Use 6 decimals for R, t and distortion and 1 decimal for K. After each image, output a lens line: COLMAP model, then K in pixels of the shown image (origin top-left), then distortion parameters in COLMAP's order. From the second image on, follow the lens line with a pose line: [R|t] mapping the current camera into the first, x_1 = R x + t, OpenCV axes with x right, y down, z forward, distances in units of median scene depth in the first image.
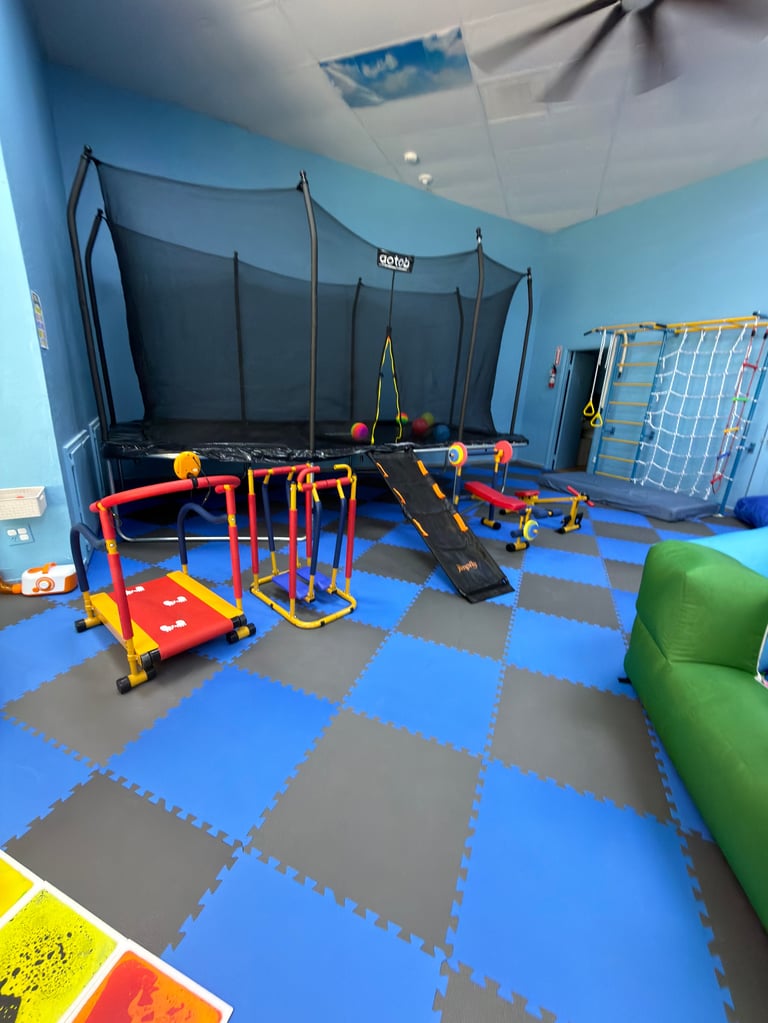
lens RADIAL K [[410.9, 0, 384.7], [0, 410.9, 513.8], [0, 0, 1]] dist [-0.003424, -0.000195]
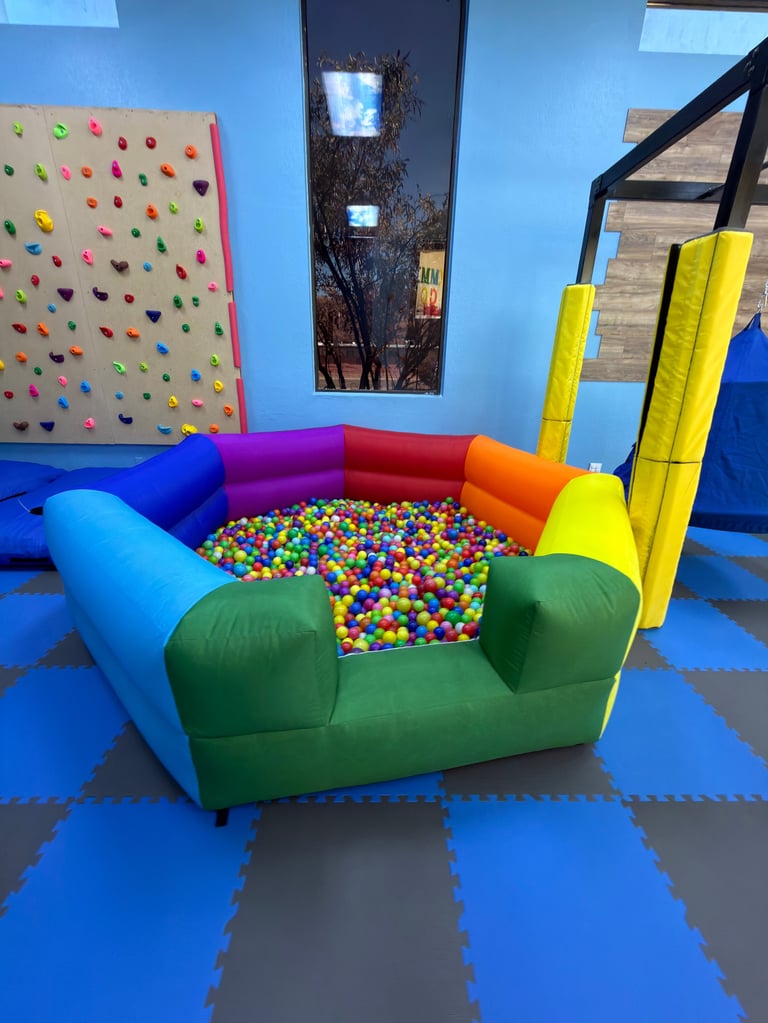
lens RADIAL K [[410.9, 0, 385.6], [0, 410.9, 512.2], [0, 0, 1]] dist [-0.003424, -0.000195]
pose [[-0.393292, -0.384690, 0.835066, 0.050341], [0.233746, 0.836581, 0.495475, -0.103223], [-0.889204, 0.390060, -0.239101, 0.293173]]
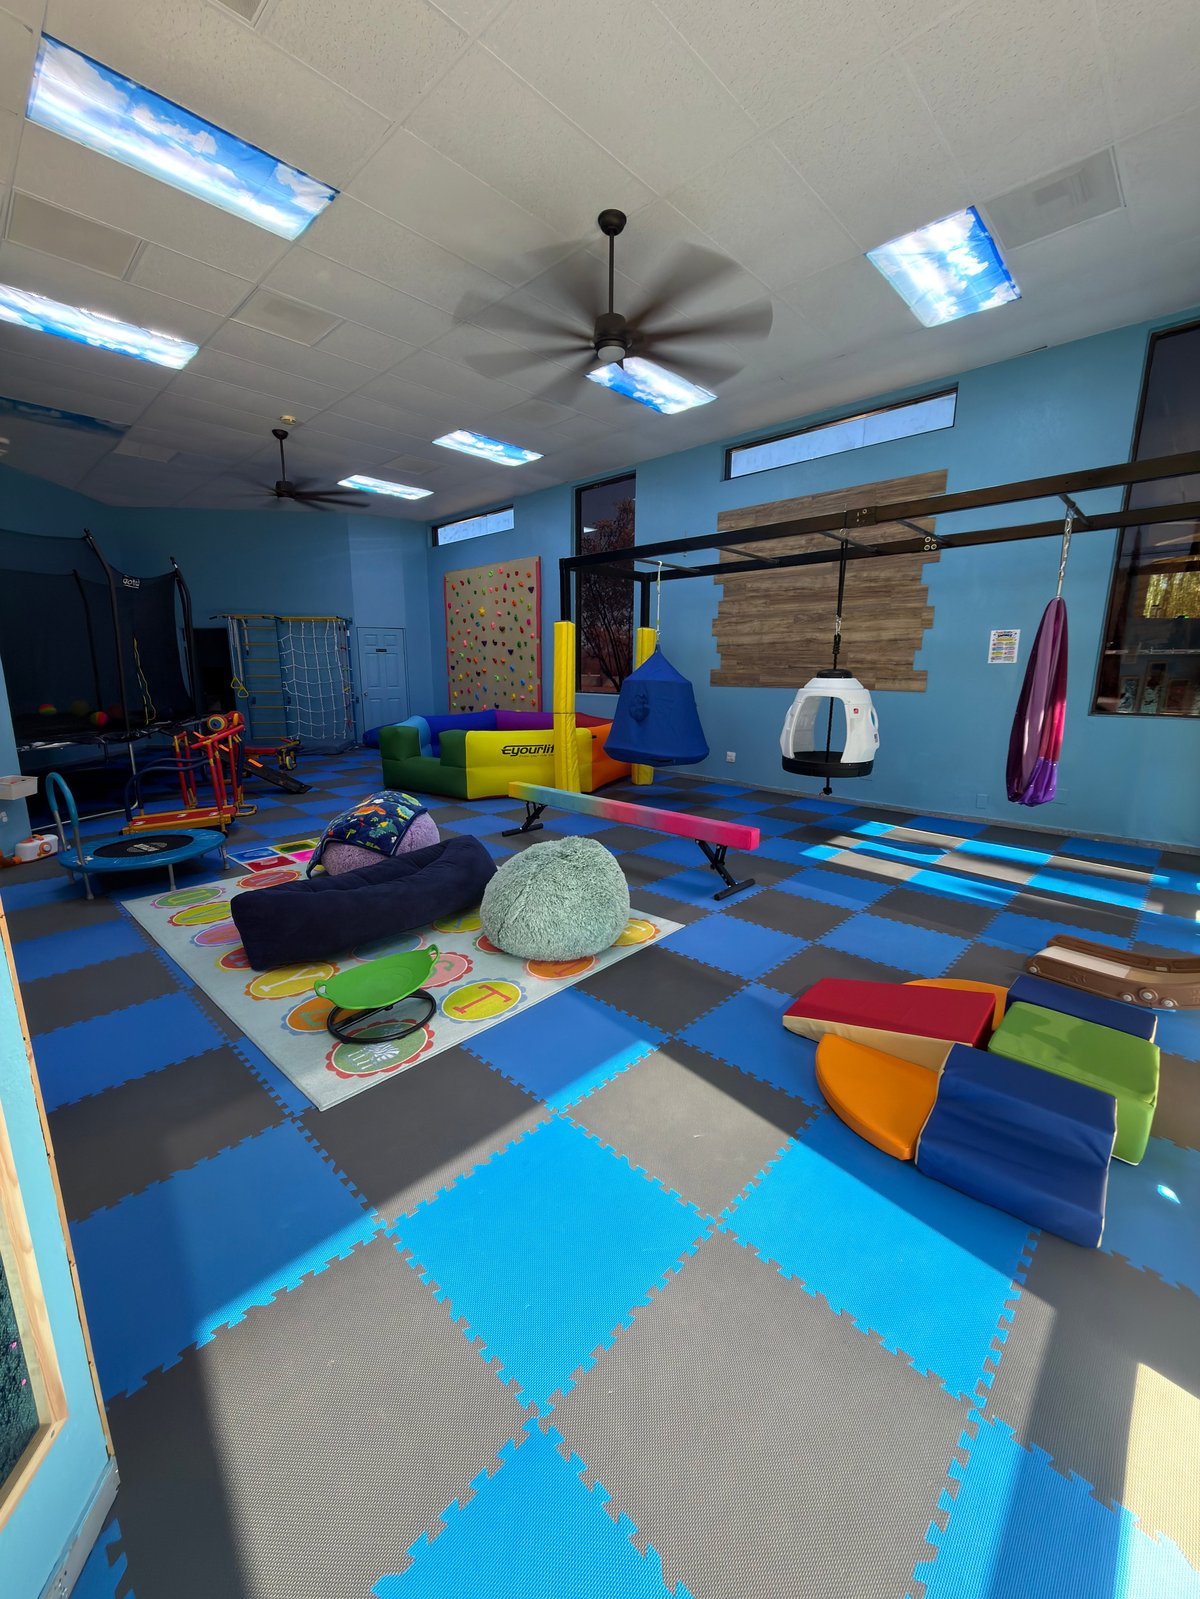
lens RADIAL K [[635.8, 0, 596.0], [0, 635.8, 800.2], [0, 0, 1]] dist [0.000294, 0.000019]
pose [[0.372495, -0.240224, 0.896404, -0.918563], [0.292331, 0.947116, 0.132338, 0.129502], [-0.880790, 0.212752, 0.423021, -0.647514]]
